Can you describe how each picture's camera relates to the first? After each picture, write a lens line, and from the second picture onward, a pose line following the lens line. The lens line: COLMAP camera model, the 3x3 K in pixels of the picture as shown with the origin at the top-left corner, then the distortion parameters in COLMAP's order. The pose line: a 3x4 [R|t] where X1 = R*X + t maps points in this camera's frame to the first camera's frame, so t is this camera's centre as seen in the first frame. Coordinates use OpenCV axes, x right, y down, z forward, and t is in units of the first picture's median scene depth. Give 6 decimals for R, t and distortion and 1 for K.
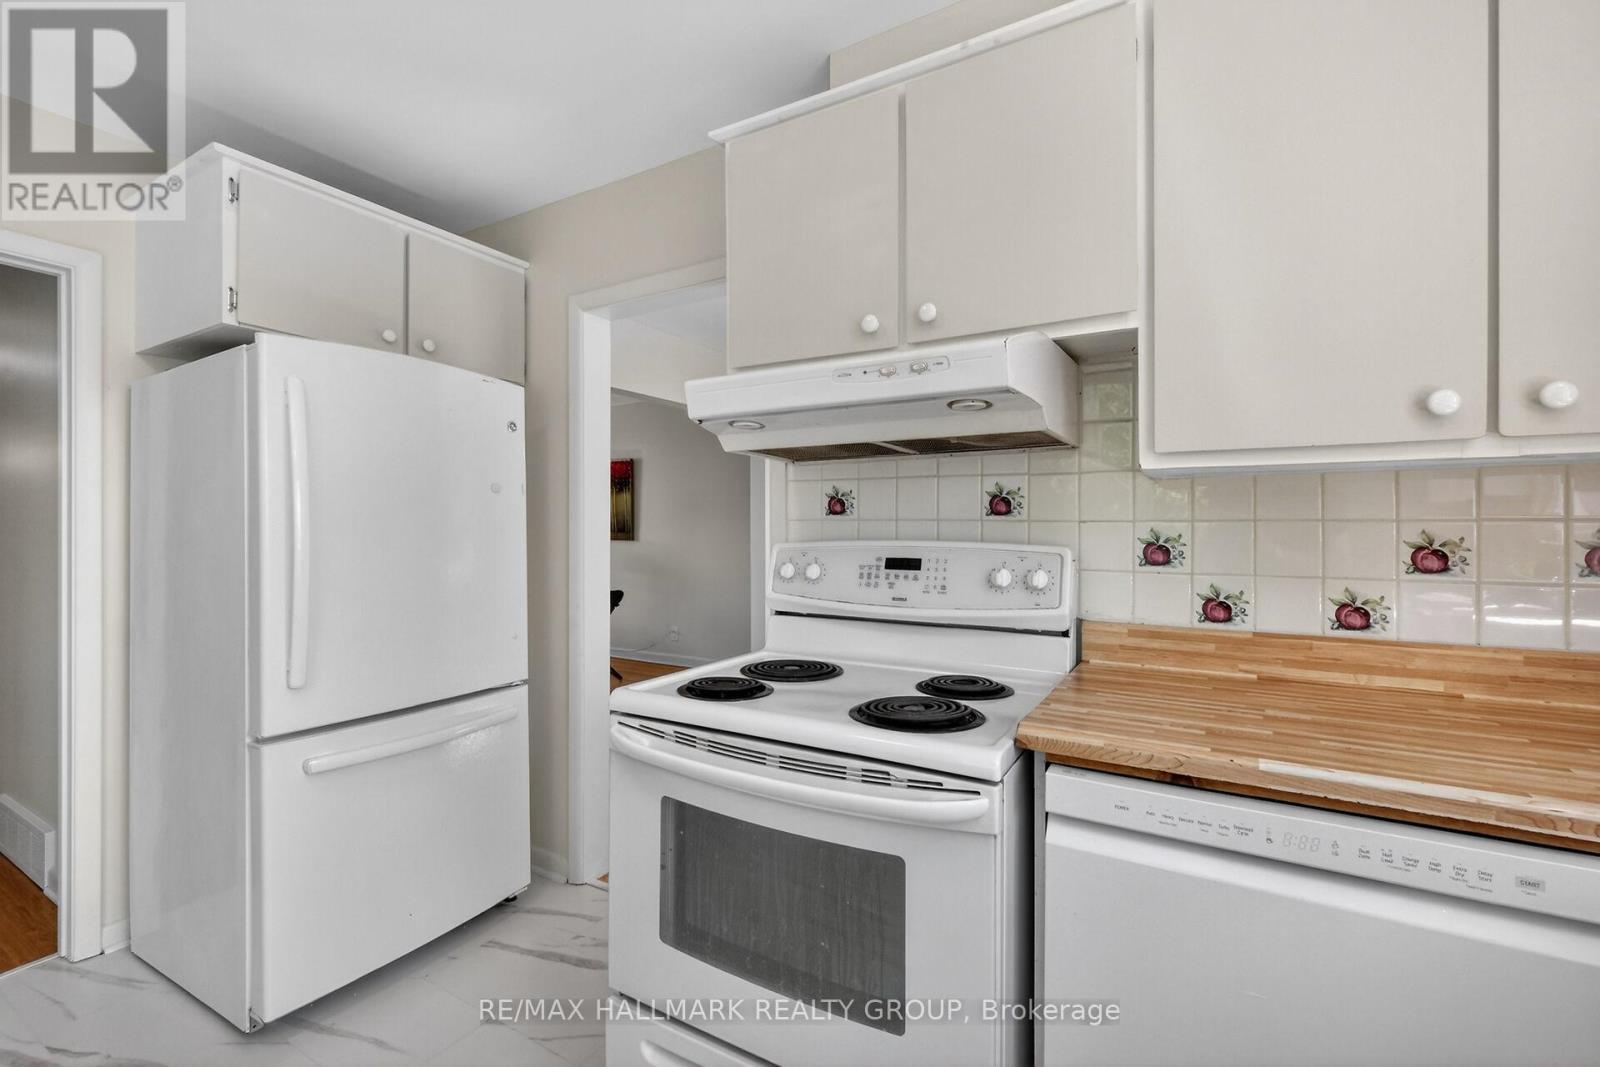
lens RADIAL K [[709.9, 0, 801.6], [0, 709.9, 528.3], [0, 0, 1]] dist [0.002673, -0.000228]
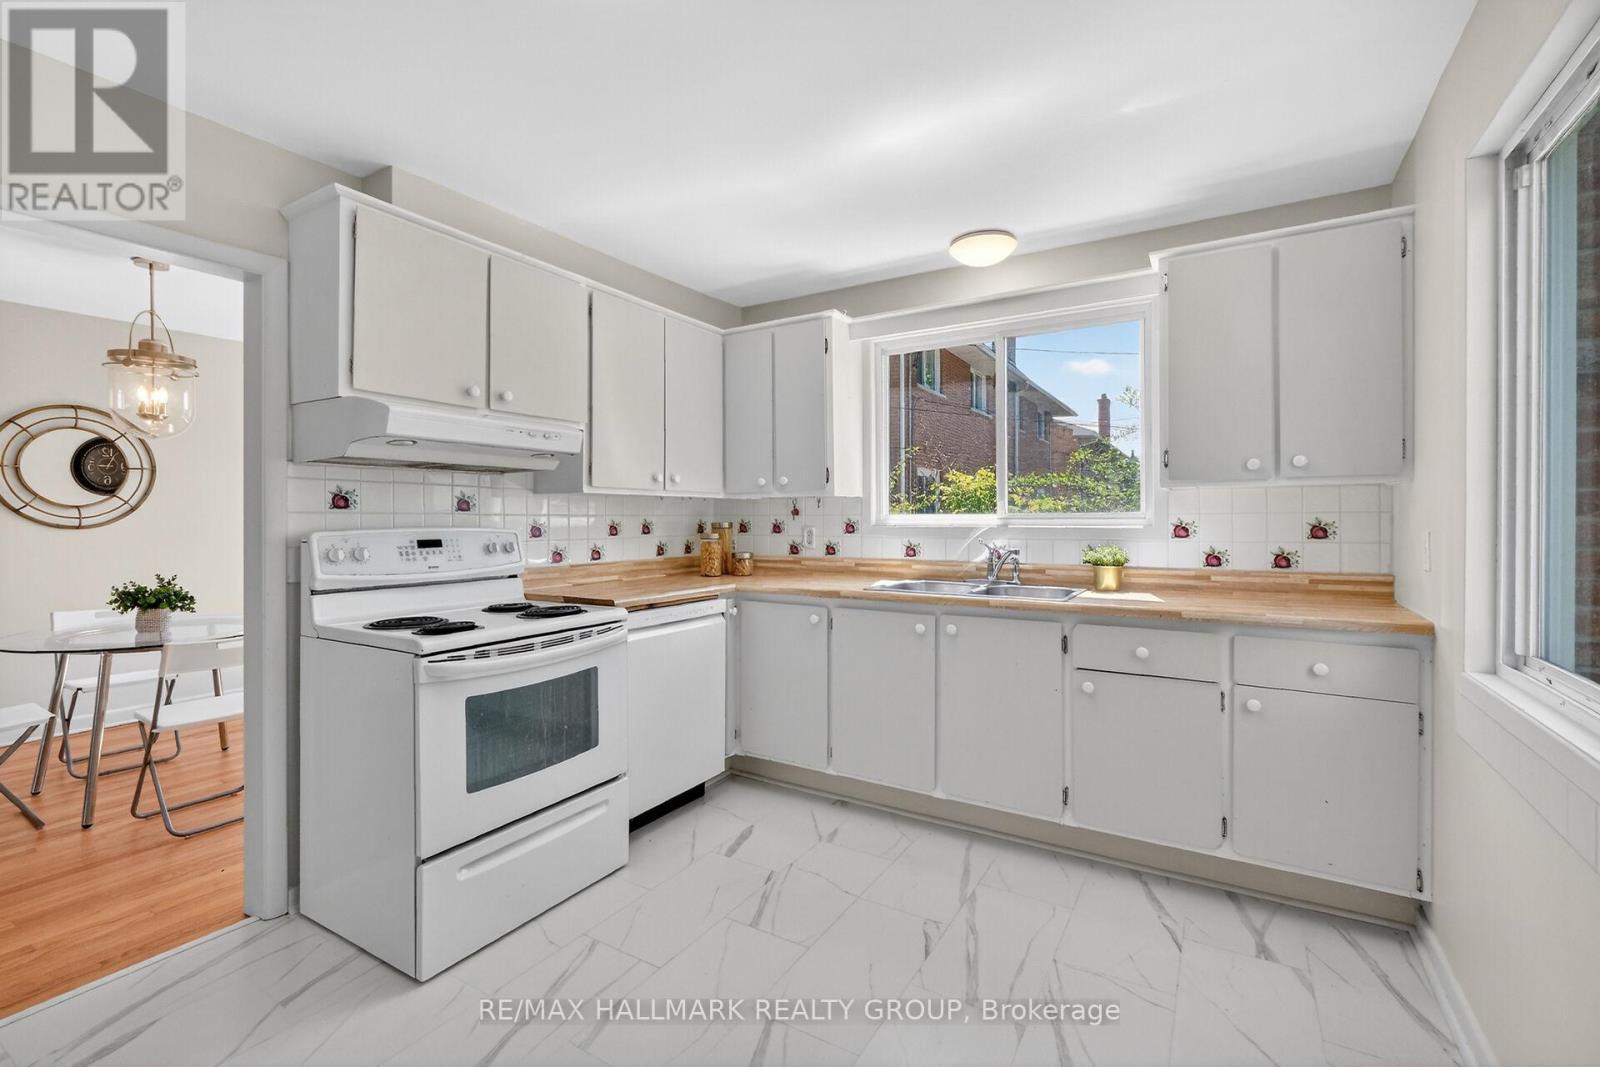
lens RADIAL K [[709.9, 0, 797.9], [0, 709.9, 521.9], [0, 0, 1]] dist [0.002673, -0.000228]
pose [[0.006745, -0.008168, 0.999944, -1.349594], [0.000918, 0.999966, 0.008162, -0.006762], [-0.999977, 0.000863, 0.006752, 0.226028]]
